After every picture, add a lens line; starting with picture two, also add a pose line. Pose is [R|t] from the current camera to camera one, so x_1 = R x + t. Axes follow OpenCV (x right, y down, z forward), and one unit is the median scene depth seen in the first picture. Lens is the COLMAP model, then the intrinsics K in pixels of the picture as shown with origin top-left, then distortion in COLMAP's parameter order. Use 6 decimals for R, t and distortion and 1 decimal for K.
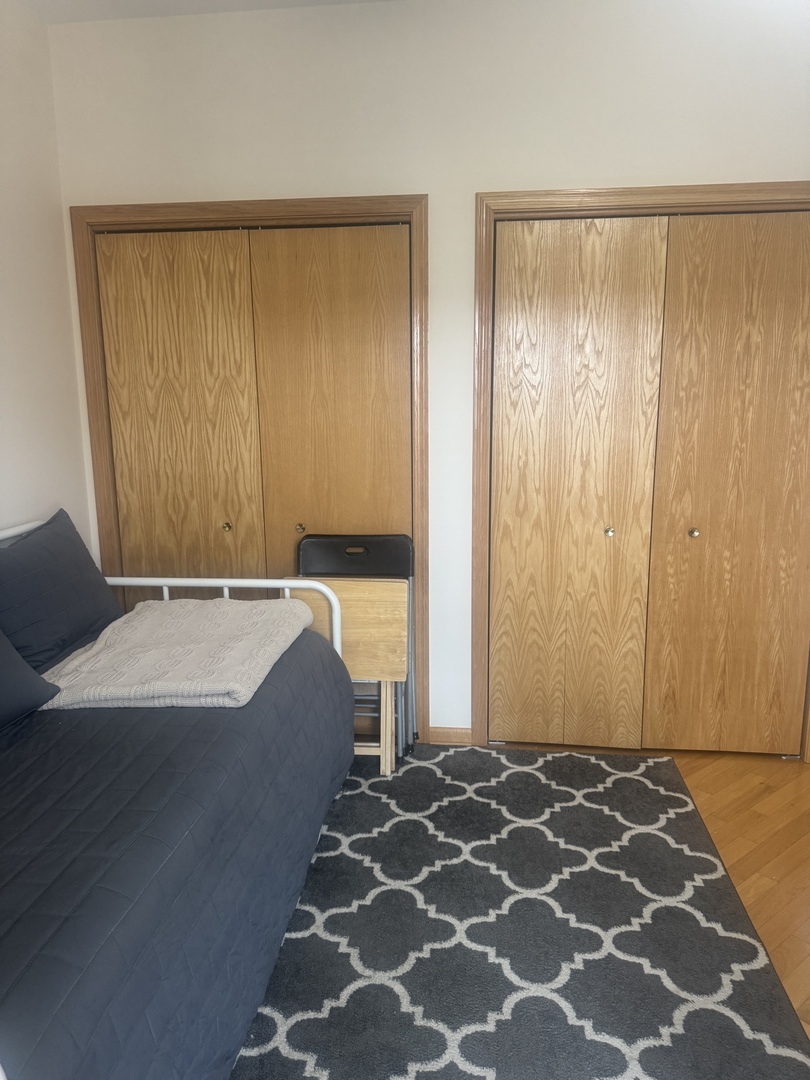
lens RADIAL K [[761.5, 0, 402.3], [0, 761.5, 547.5], [0, 0, 1]] dist [0.023290, -0.026717]
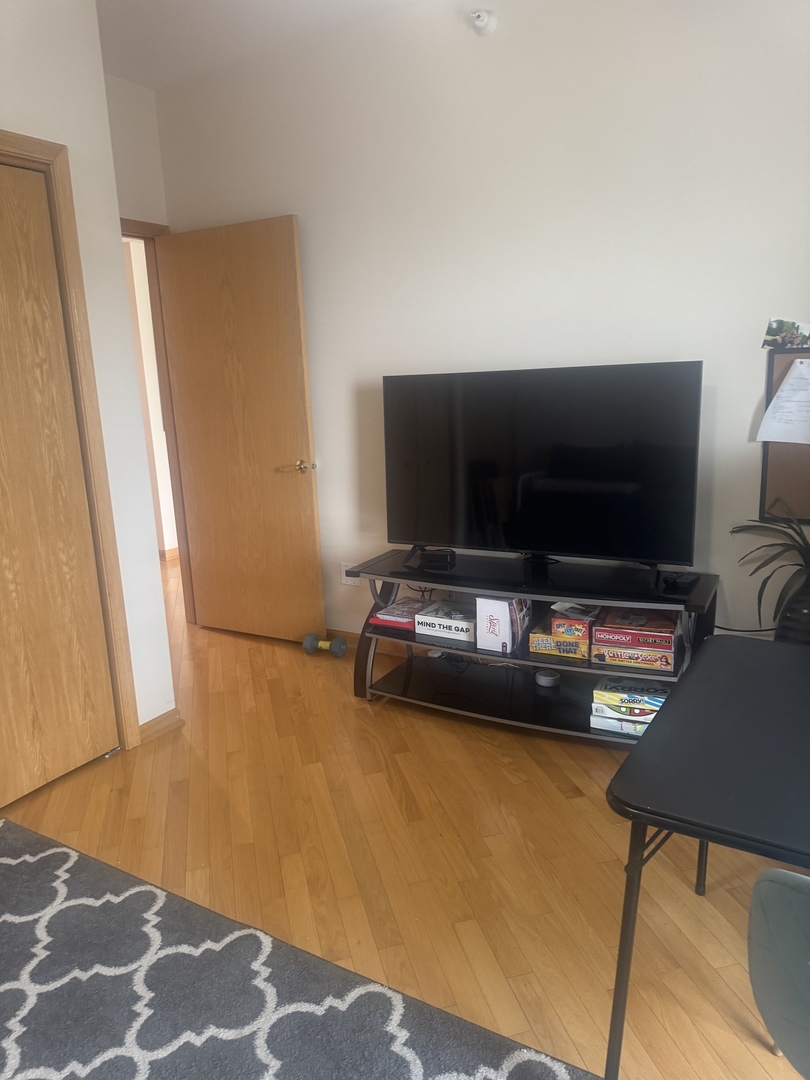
lens RADIAL K [[761.5, 0, 402.3], [0, 761.5, 547.5], [0, 0, 1]] dist [0.023290, -0.026717]
pose [[0.406863, -0.213118, 0.888281, -0.178389], [0.210713, 0.968077, 0.135749, -0.035335], [-0.888854, 0.131941, 0.438782, 0.283583]]
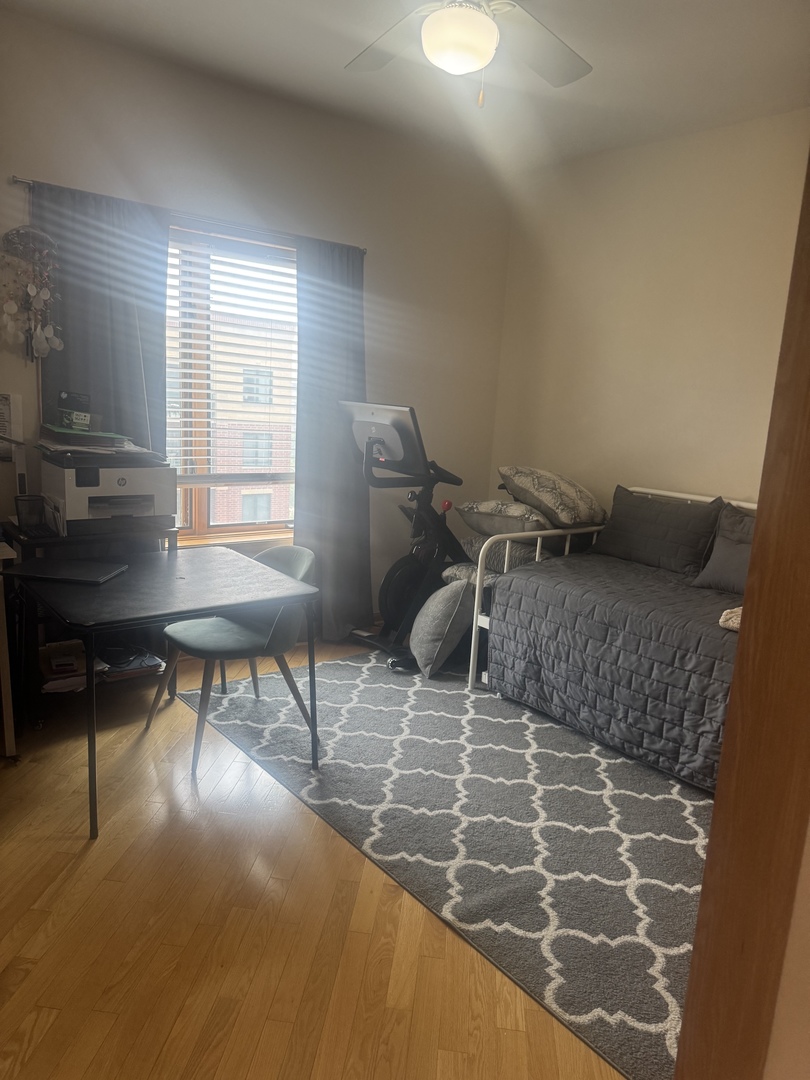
lens RADIAL K [[761.5, 0, 402.3], [0, 761.5, 547.5], [0, 0, 1]] dist [0.023290, -0.026717]
pose [[-0.701152, 0.107207, -0.704906, 0.997362], [-0.184879, 0.927484, 0.324952, -0.235887], [0.688626, 0.358163, -0.630486, 1.182389]]
